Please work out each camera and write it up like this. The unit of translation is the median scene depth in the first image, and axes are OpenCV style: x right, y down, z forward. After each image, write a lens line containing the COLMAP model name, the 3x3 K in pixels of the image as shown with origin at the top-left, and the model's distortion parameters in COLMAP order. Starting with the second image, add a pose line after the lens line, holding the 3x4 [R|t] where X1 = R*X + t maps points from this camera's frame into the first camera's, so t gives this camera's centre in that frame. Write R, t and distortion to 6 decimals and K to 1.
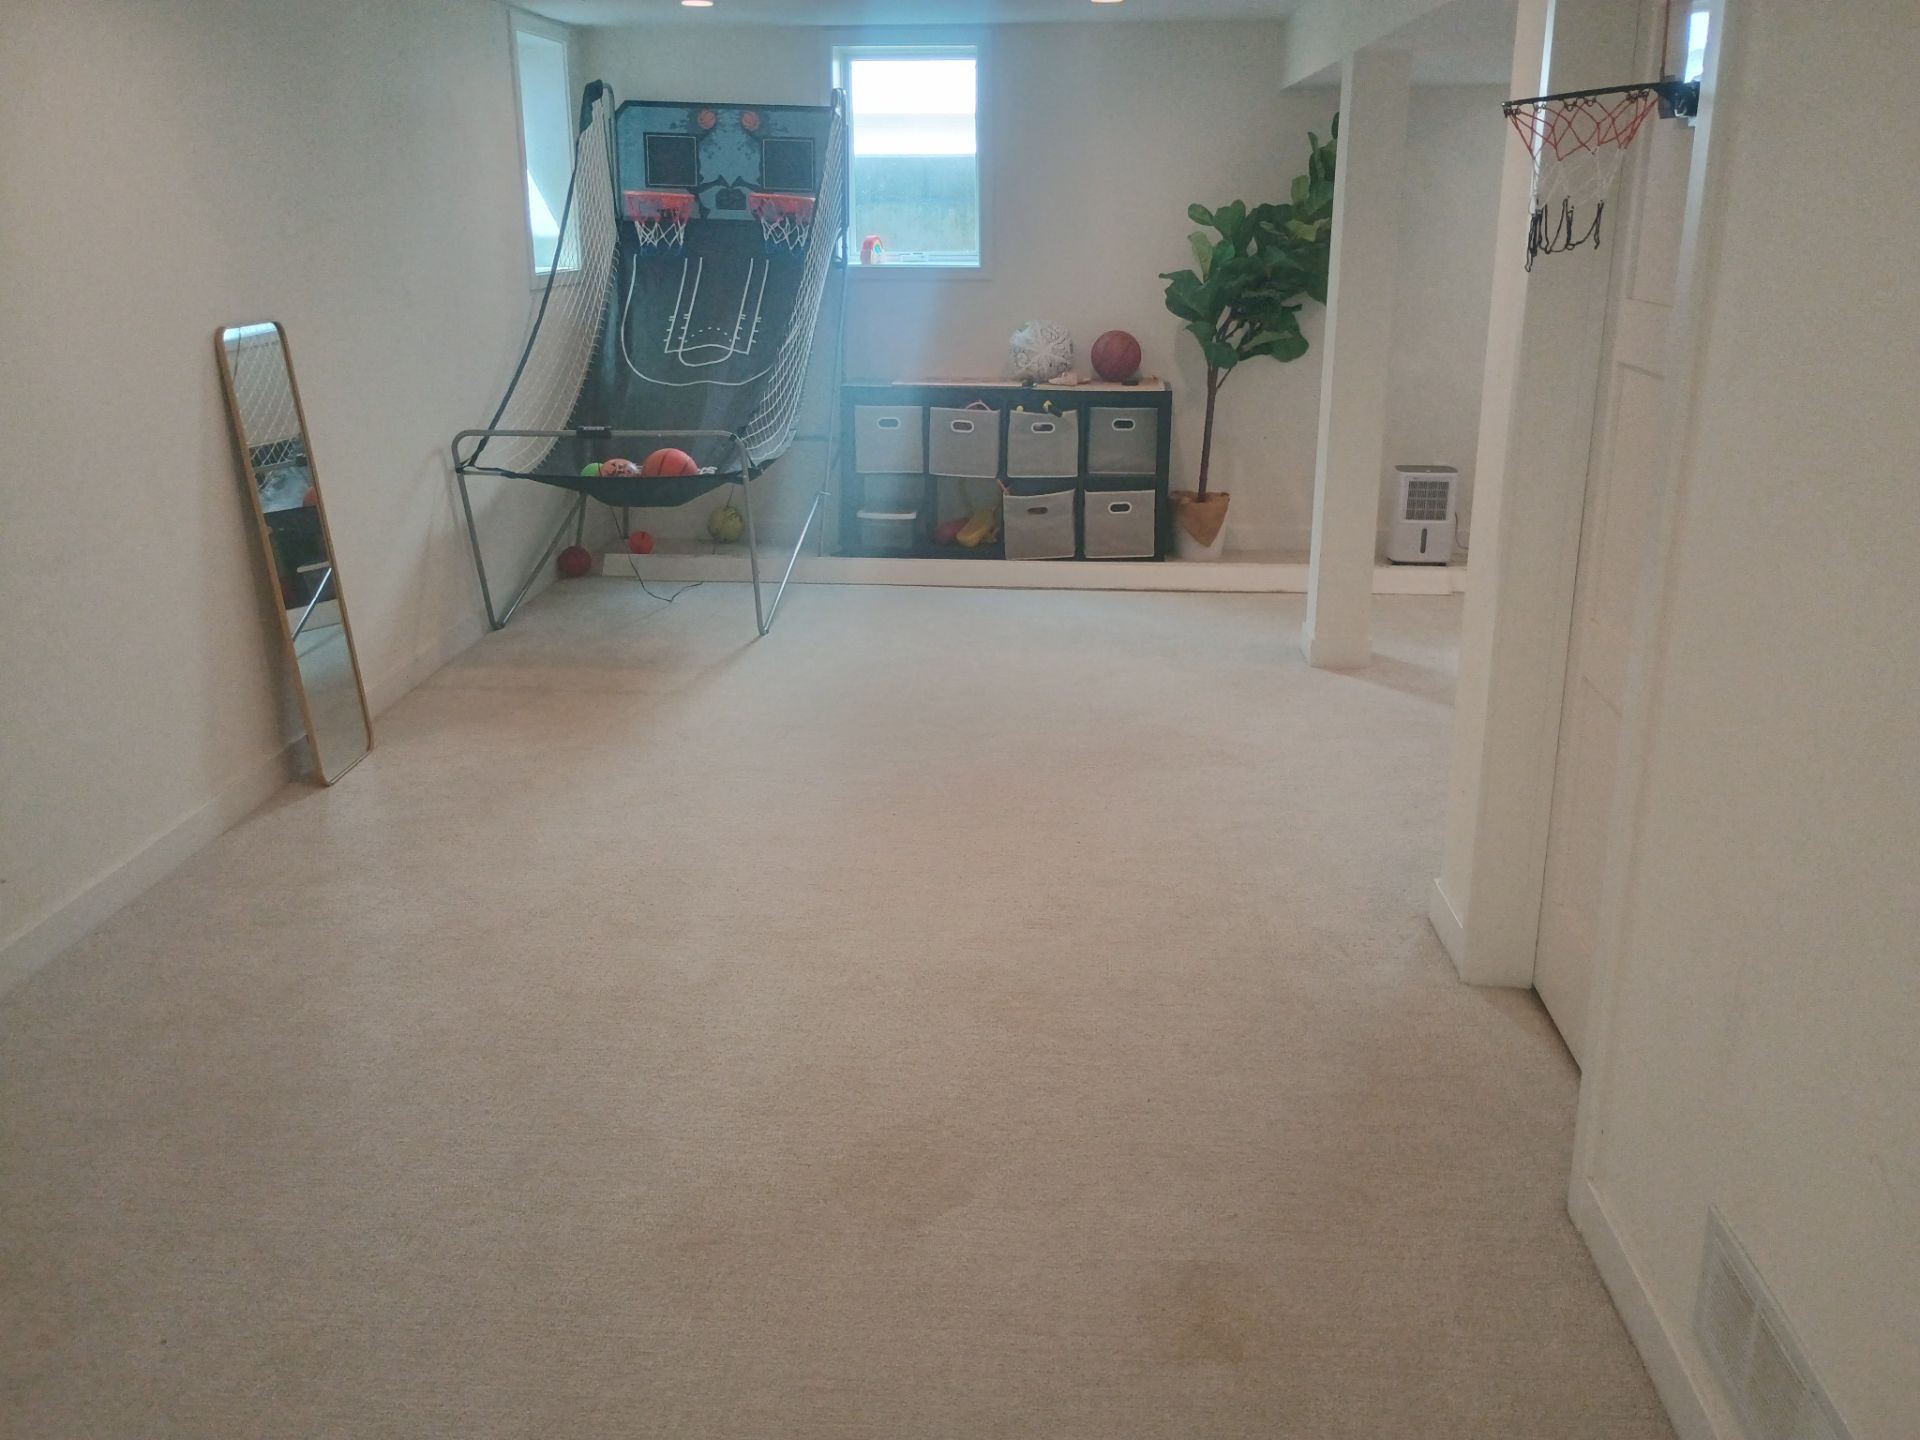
lens RADIAL K [[1662.9, 0, 973.1], [0, 1662.9, 718.3], [0, 0, 1]] dist [0.062877, -0.081553]
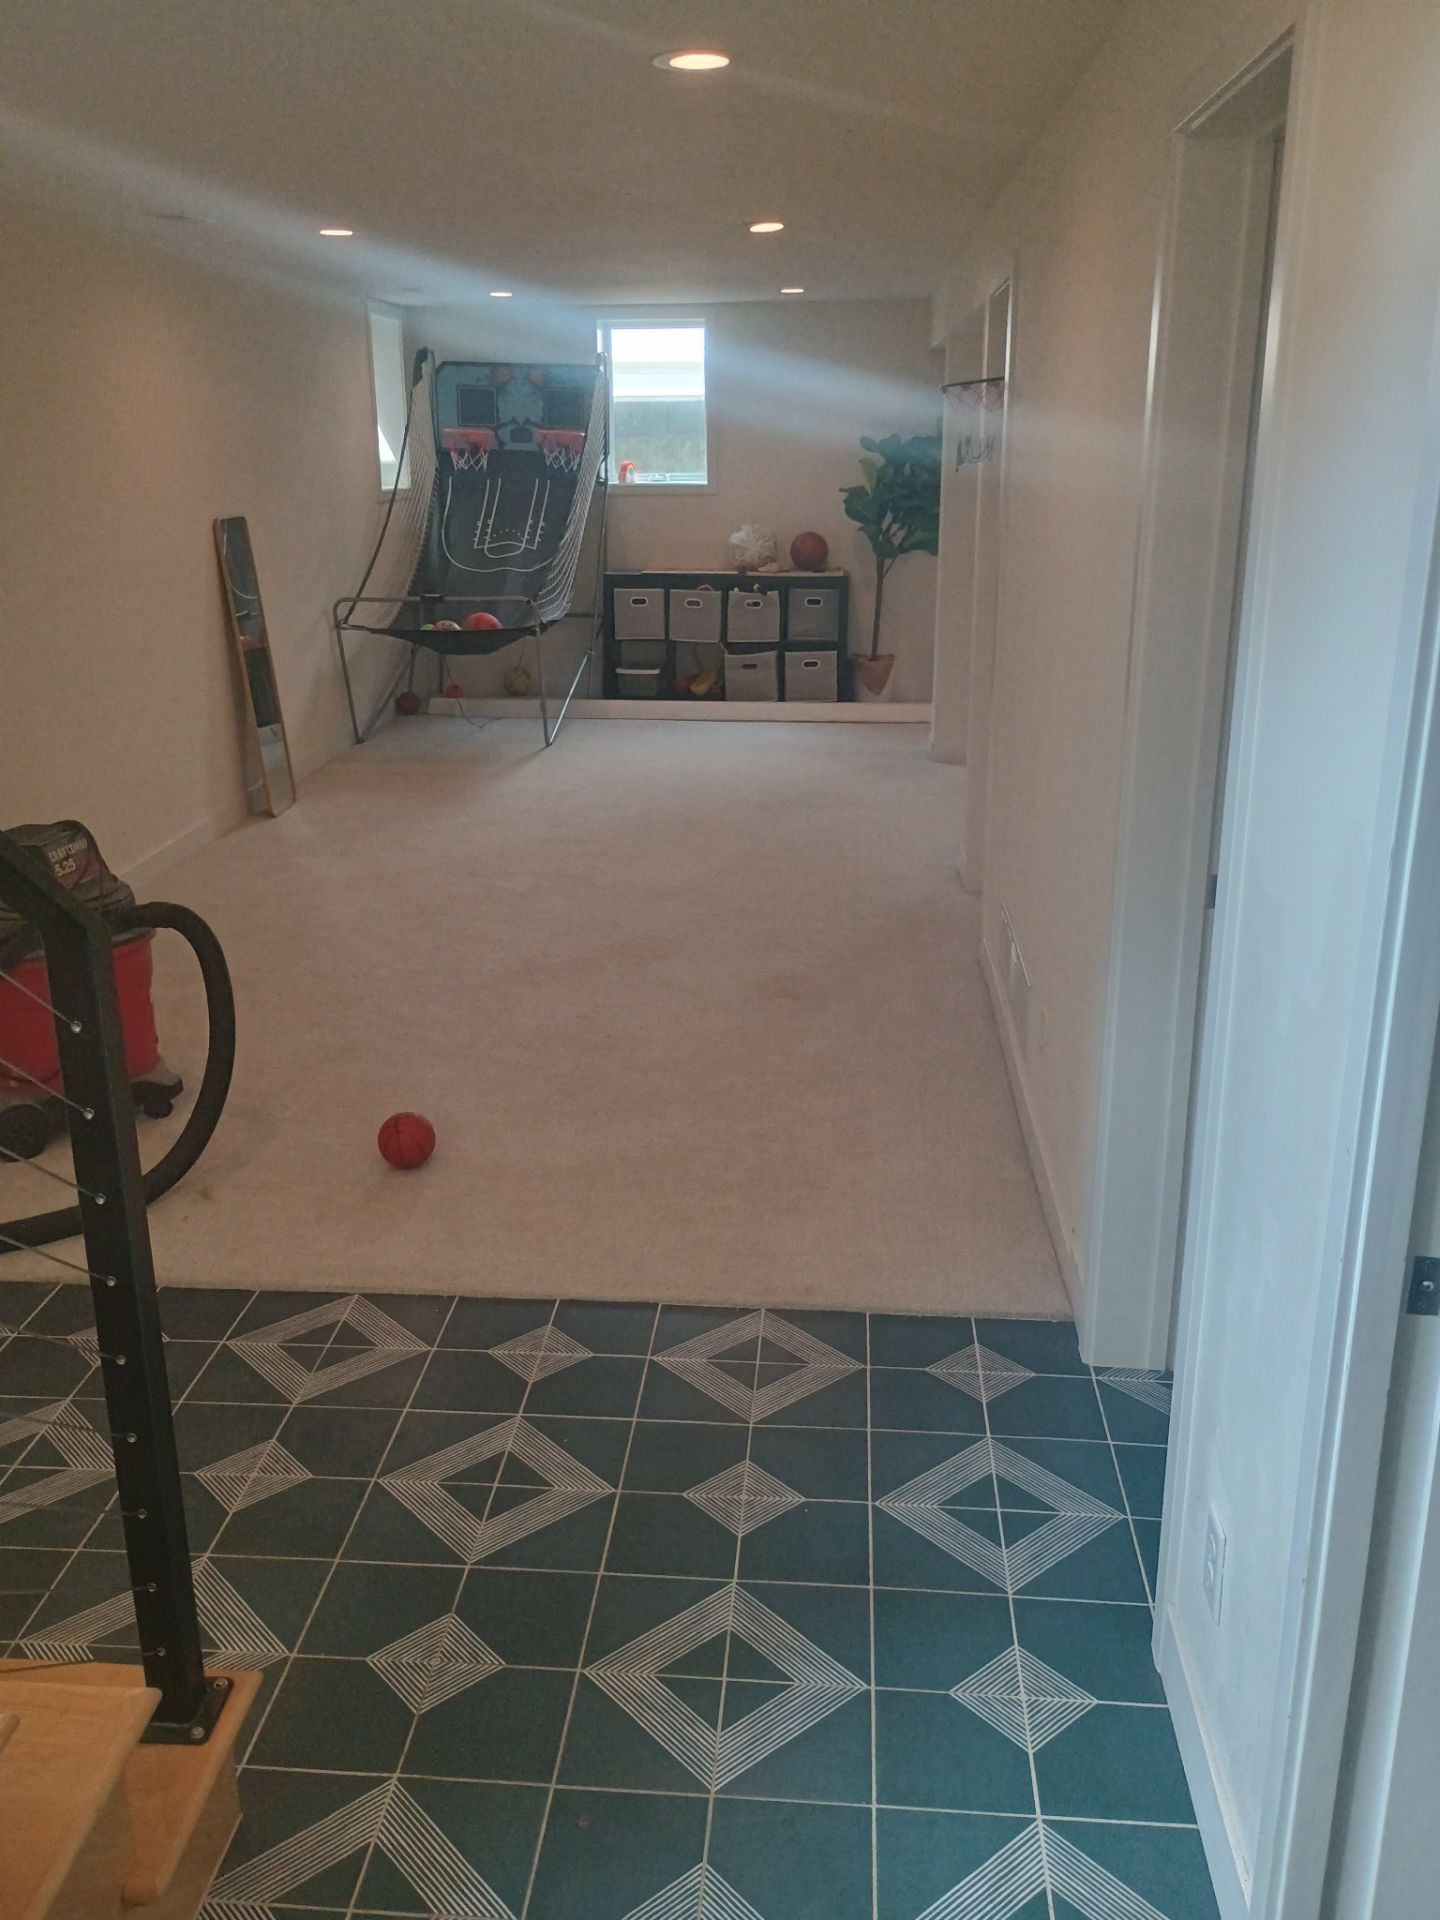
lens RADIAL K [[1662.9, 0, 707.7], [0, 1662.9, 964.3], [0, 0, 1]] dist [0.062877, -0.081553]
pose [[0.999893, -0.000043, -0.014627, 0.024447], [0.000155, 0.999970, 0.007690, 0.105851], [0.014627, -0.007691, 0.999863, -0.348045]]
